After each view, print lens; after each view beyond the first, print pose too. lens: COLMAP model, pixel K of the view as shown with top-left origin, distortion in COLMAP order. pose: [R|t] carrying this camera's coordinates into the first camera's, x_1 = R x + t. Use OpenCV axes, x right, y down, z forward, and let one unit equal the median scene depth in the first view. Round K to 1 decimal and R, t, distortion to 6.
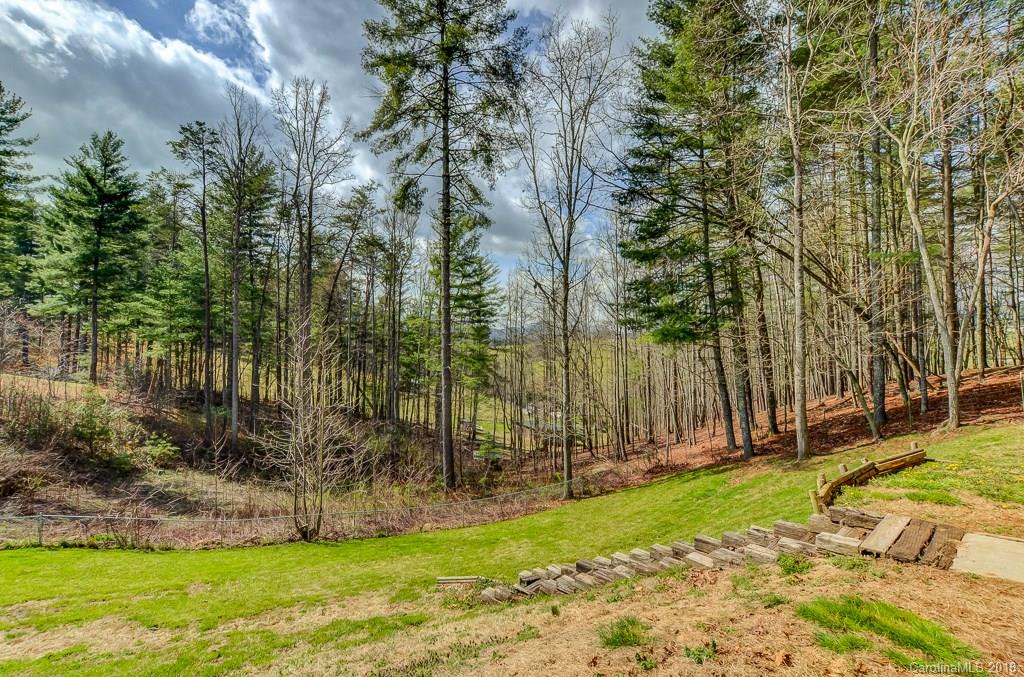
lens RADIAL K [[464.1, 0, 503.8], [0, 464.1, 341.7], [0, 0, 1]] dist [-0.034018, 0.004839]
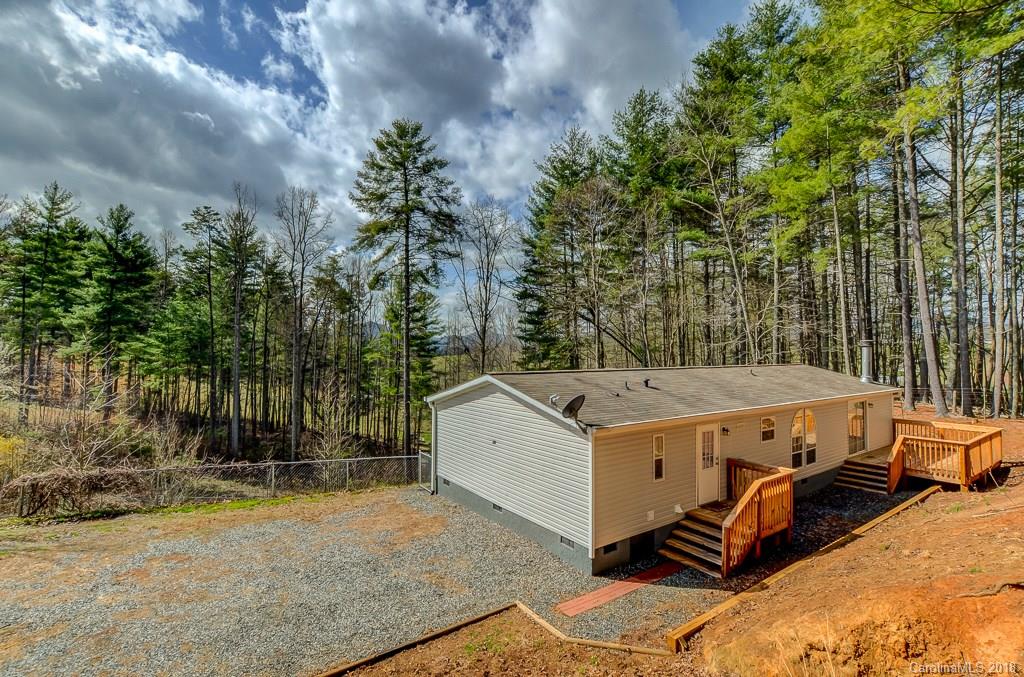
lens RADIAL K [[464.1, 0, 503.8], [0, 464.1, 341.7], [0, 0, 1]] dist [-0.034018, 0.004839]
pose [[0.991490, 0.004030, 0.130122, -0.004762], [-0.001424, 0.999797, -0.020119, -0.074287], [-0.130176, 0.019762, 0.991294, -0.365074]]
